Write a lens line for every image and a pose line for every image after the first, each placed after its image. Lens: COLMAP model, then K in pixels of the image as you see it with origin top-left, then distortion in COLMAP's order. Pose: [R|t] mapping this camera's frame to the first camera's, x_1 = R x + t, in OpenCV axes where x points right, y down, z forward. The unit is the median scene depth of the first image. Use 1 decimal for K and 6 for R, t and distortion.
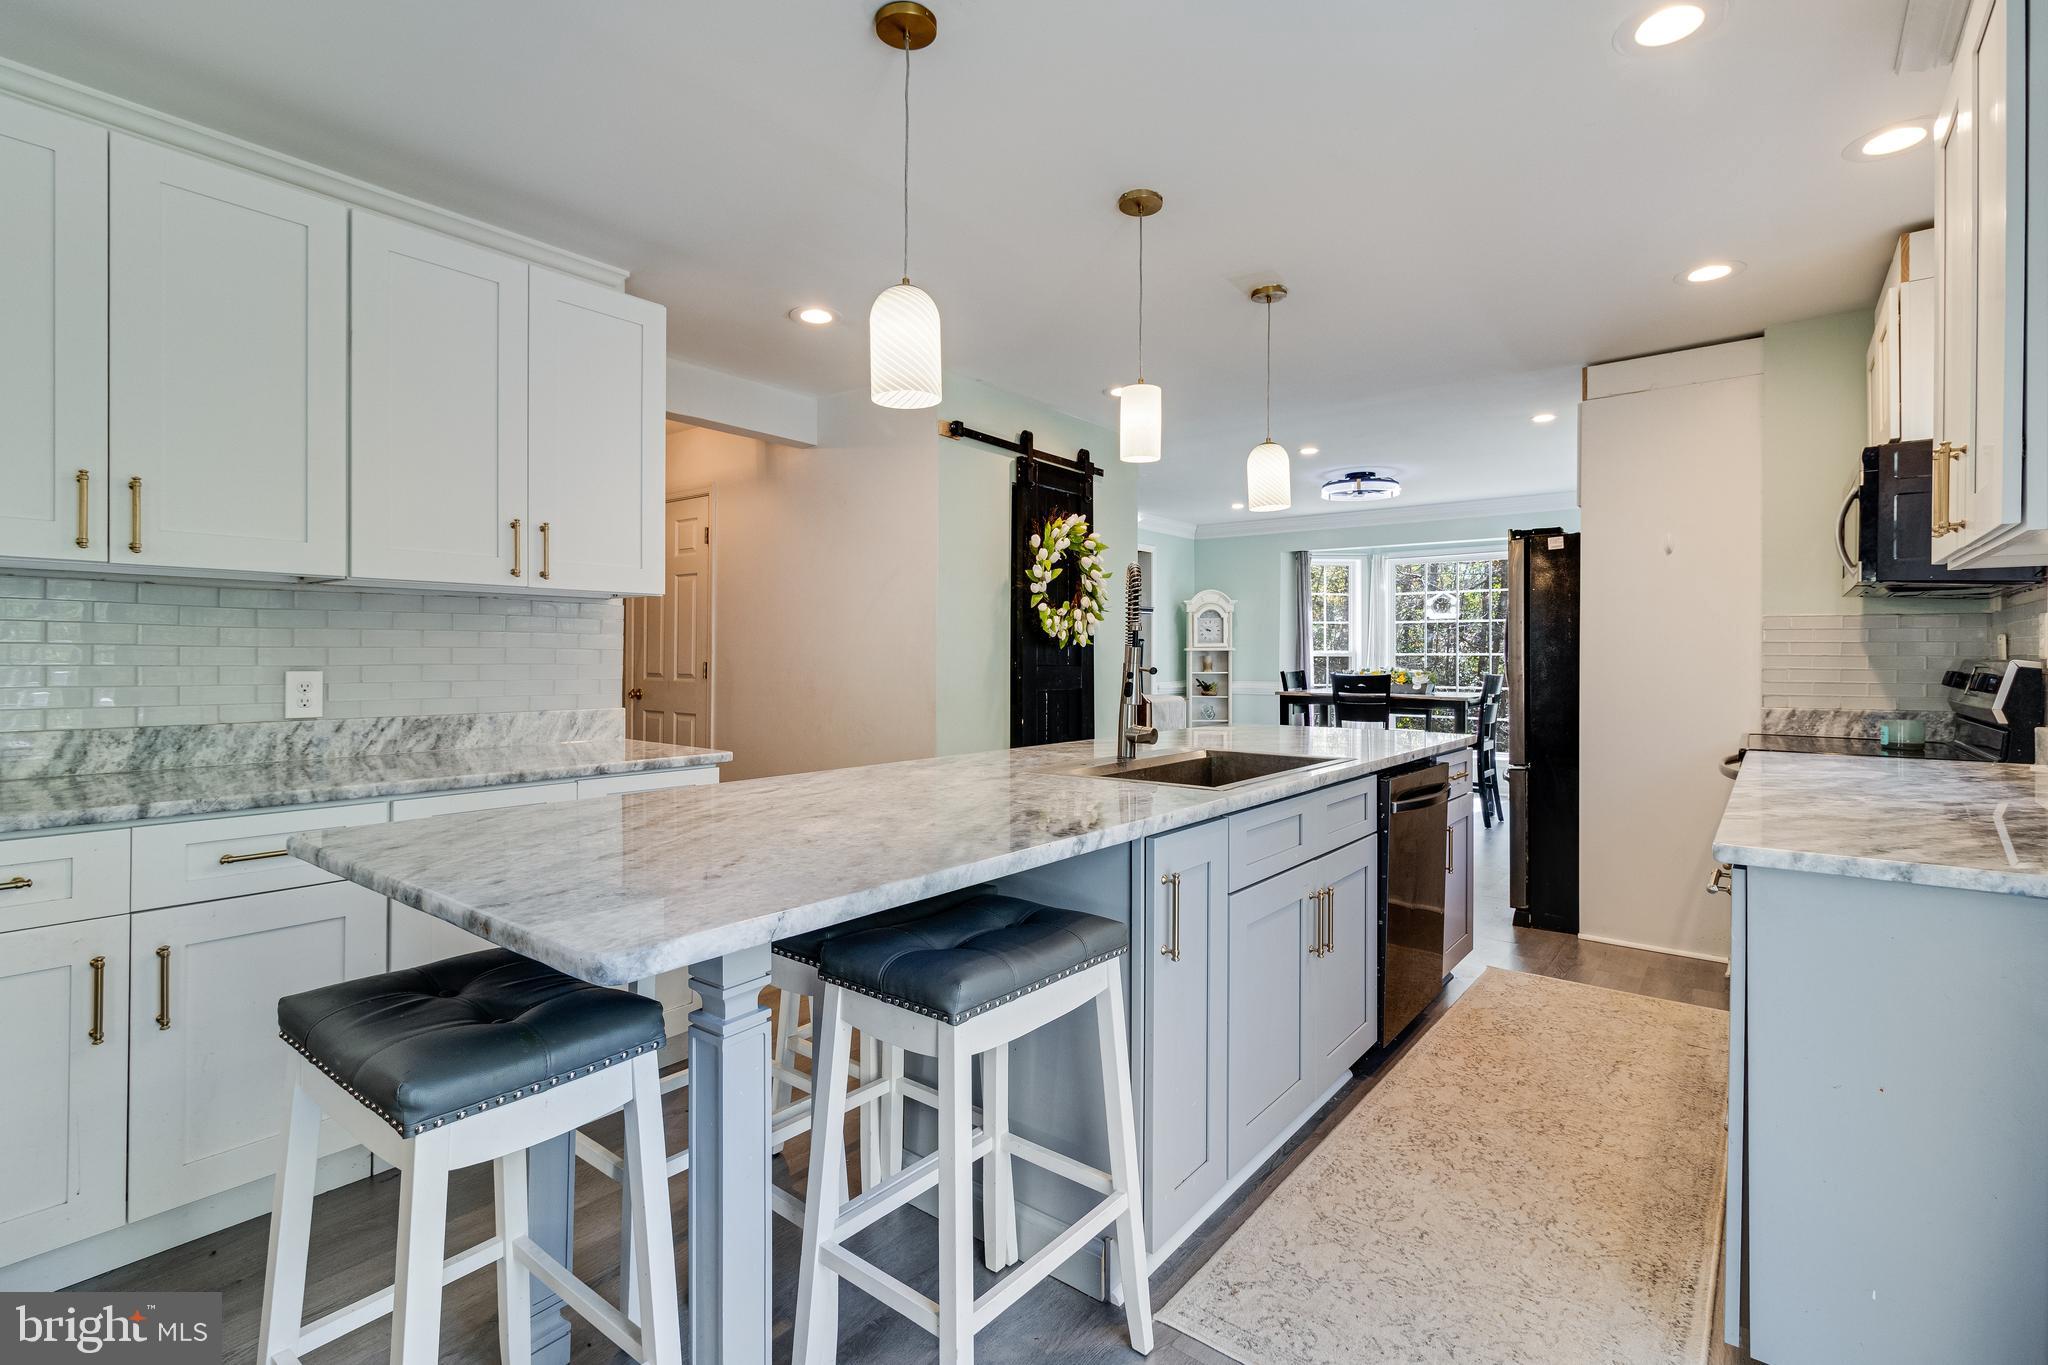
lens RADIAL K [[963.3, 0, 1006.6], [0, 963.3, 656.2], [0, 0, 1]] dist [0.002474, 0.000150]
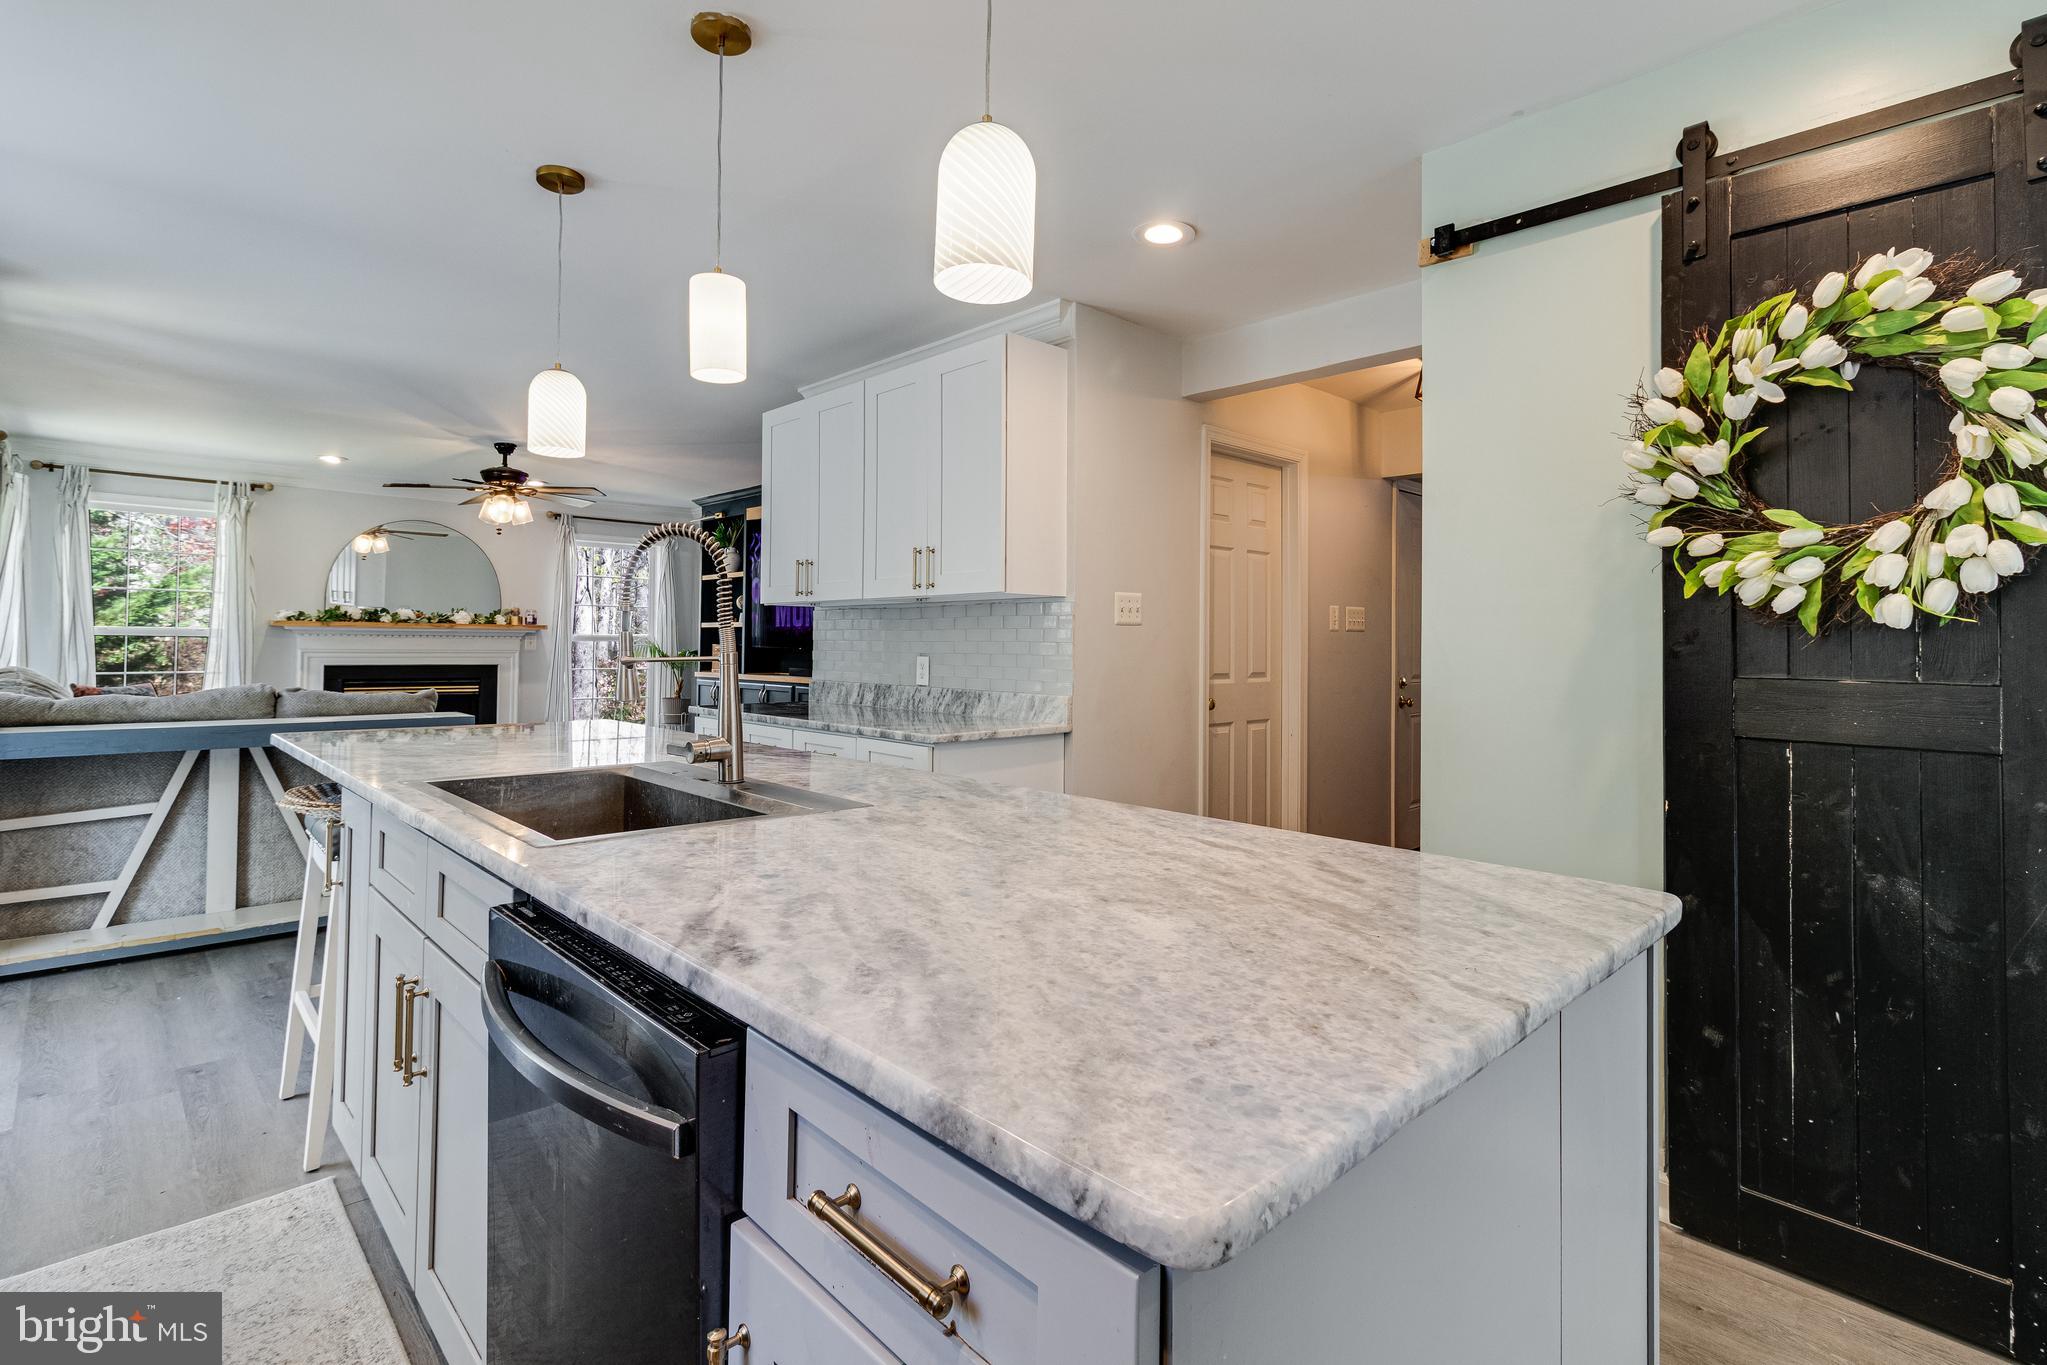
lens RADIAL K [[962.8, 0, 1025.9], [0, 962.8, 638.7], [0, 0, 1]] dist [0.002474, 0.000150]
pose [[-0.120990, -0.012811, -0.992571, 0.810508], [-0.010945, 0.999873, -0.011571, 0.002338], [0.992593, 0.009463, -0.121115, 1.285582]]
